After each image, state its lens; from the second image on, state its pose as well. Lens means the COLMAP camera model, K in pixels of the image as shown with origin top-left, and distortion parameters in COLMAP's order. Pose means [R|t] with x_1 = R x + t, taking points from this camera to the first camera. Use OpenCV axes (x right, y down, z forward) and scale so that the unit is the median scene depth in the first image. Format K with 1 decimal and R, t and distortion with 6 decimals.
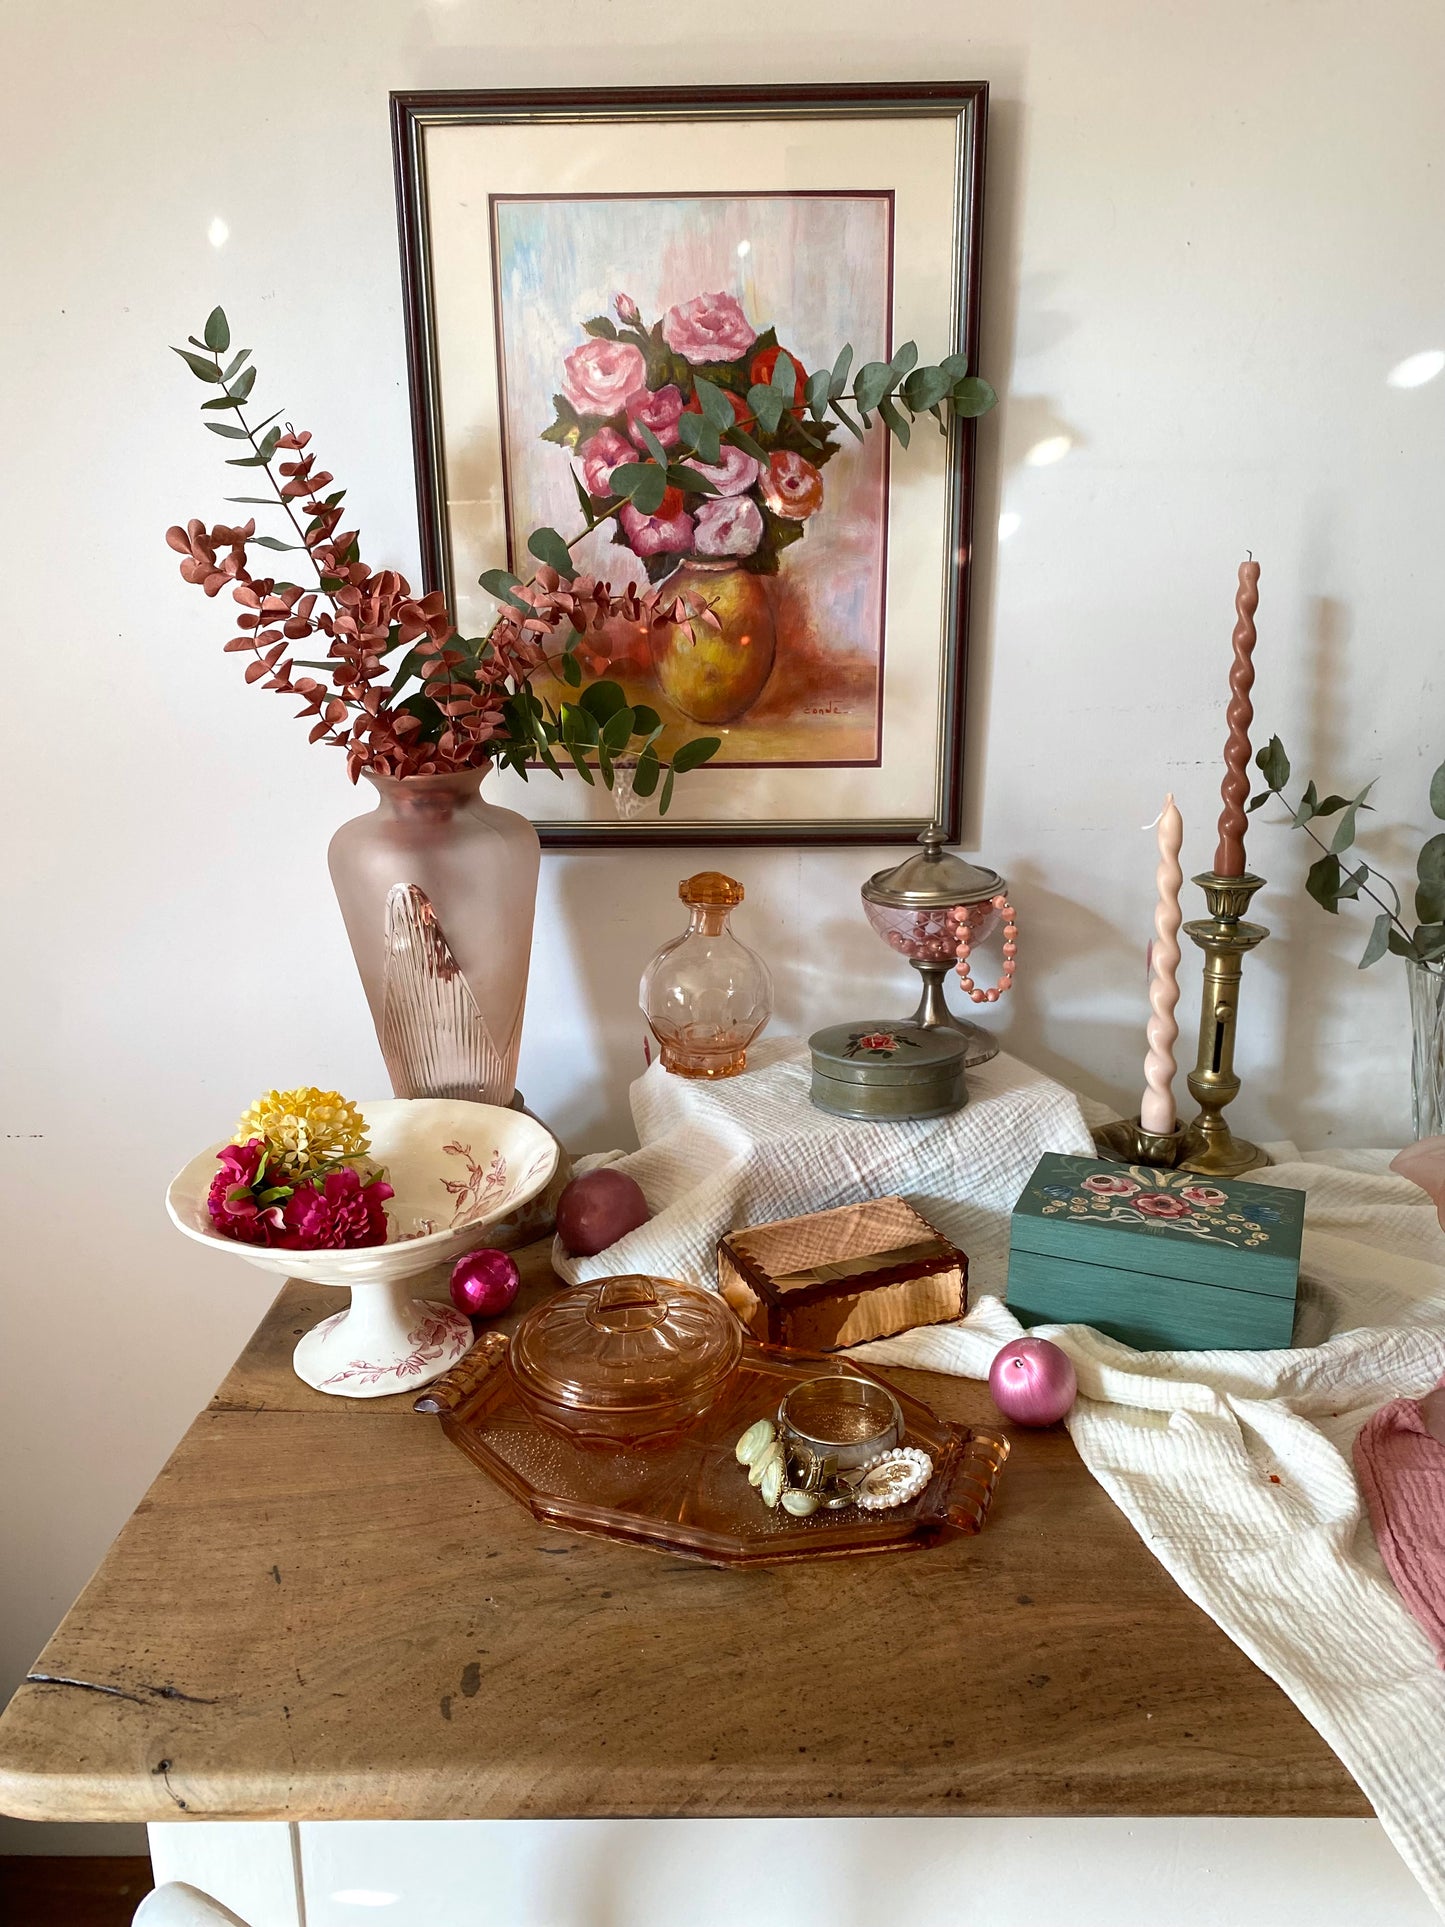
lens RADIAL K [[1493.9, 0, 717.7], [0, 1493.9, 904.6], [0, 0, 1]] dist [0.007879, -0.016328]
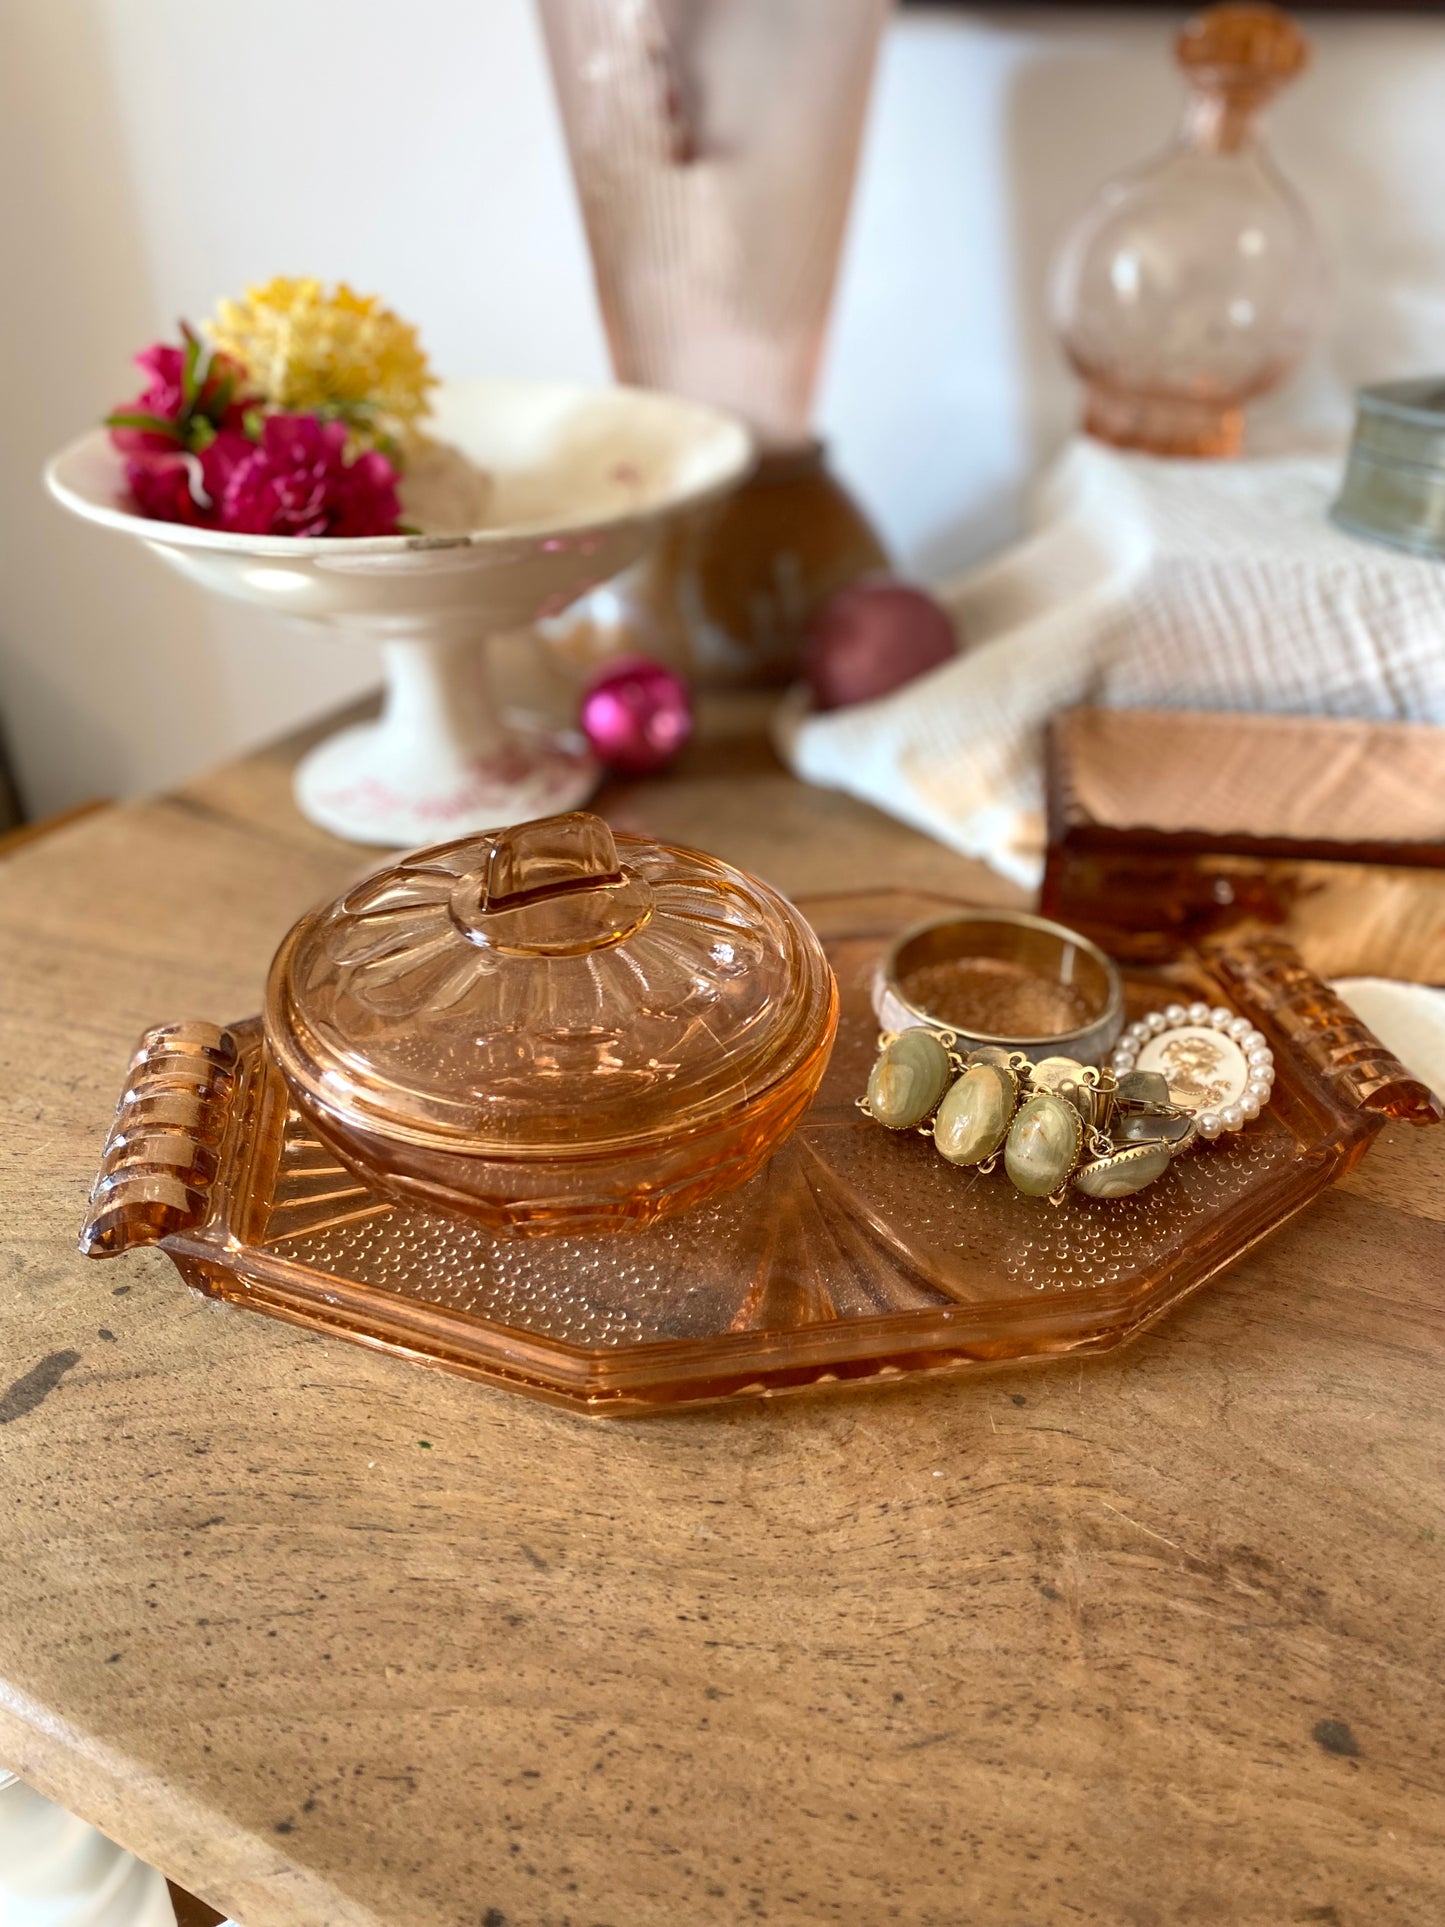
lens RADIAL K [[1493.9, 0, 726.2], [0, 1493.9, 949.1], [0, 0, 1]] dist [0.007879, -0.016328]
pose [[0.891015, 0.261294, -0.371238, 0.117774], [-0.133091, 0.932170, 0.336668, 0.140345], [0.434026, -0.250567, 0.865354, 0.501288]]
